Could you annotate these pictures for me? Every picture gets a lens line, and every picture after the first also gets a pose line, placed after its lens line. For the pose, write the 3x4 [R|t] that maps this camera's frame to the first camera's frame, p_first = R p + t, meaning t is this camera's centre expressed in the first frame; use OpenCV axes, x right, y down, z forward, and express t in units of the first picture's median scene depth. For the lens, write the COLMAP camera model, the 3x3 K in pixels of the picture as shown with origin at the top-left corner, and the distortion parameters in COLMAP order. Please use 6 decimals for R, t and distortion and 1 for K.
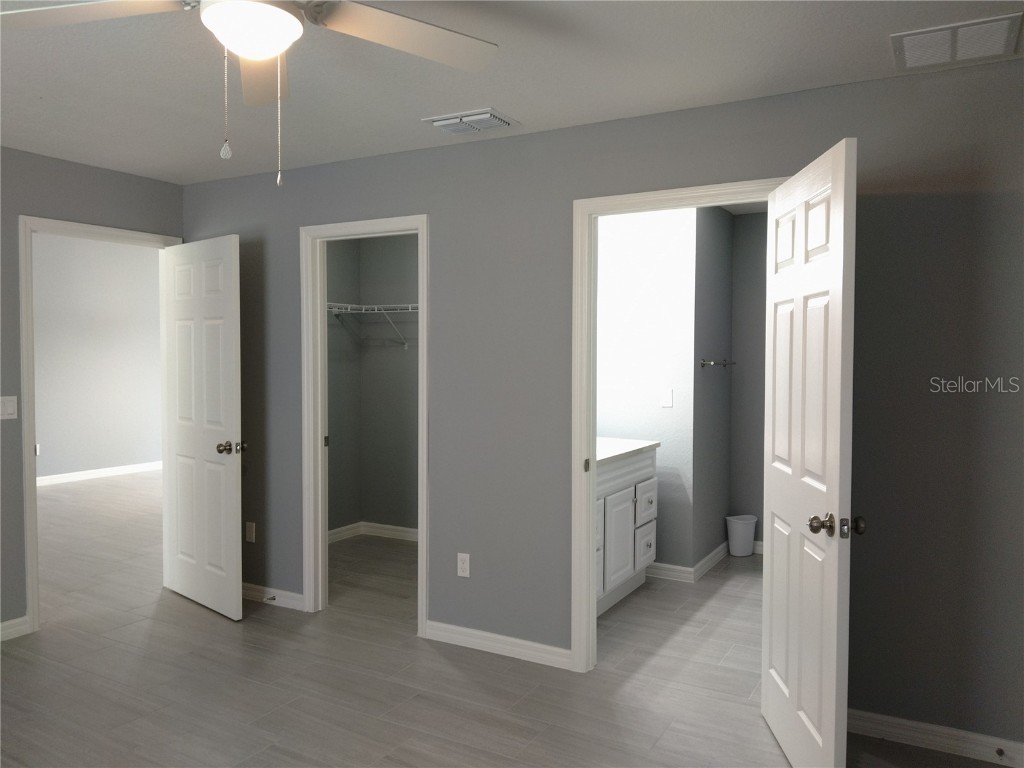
lens RADIAL K [[796.6, 0, 512.0], [0, 796.6, 384.0], [0, 0, 1]] dist [0.005588, -0.001289]
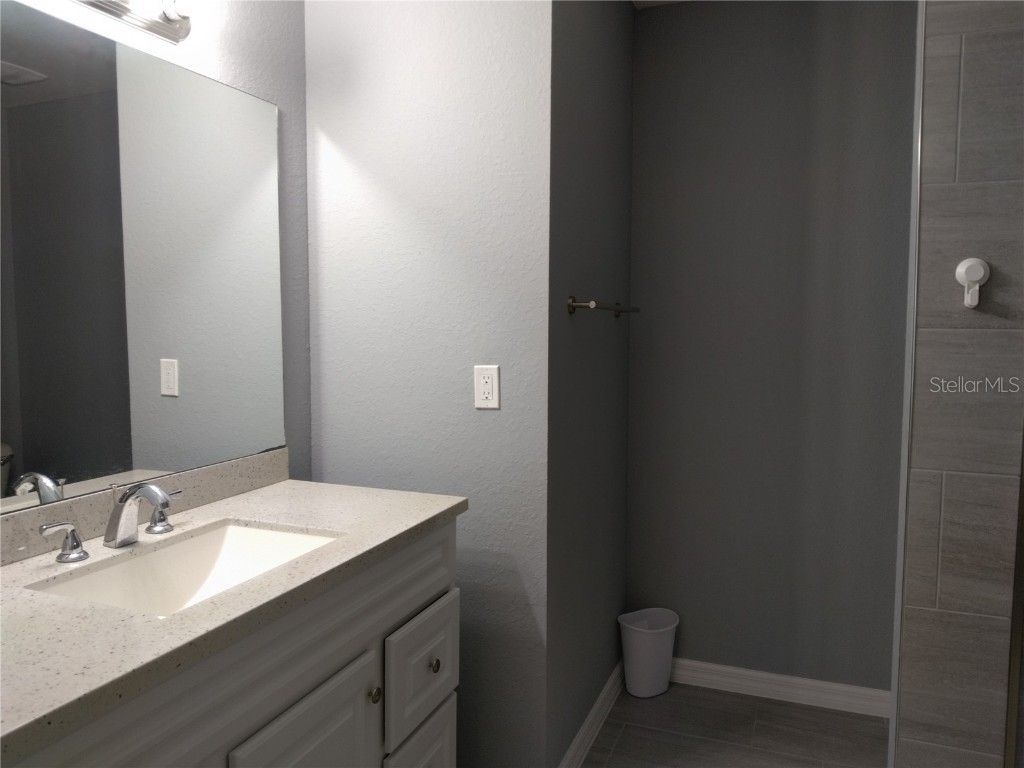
lens RADIAL K [[796.6, 0, 512.0], [0, 796.6, 384.0], [0, 0, 1]] dist [0.005588, -0.001289]
pose [[0.989214, -0.010529, 0.146100, 0.148573], [0.004878, 0.999228, 0.038987, -0.000352], [-0.146397, -0.037854, 0.988501, 0.593469]]
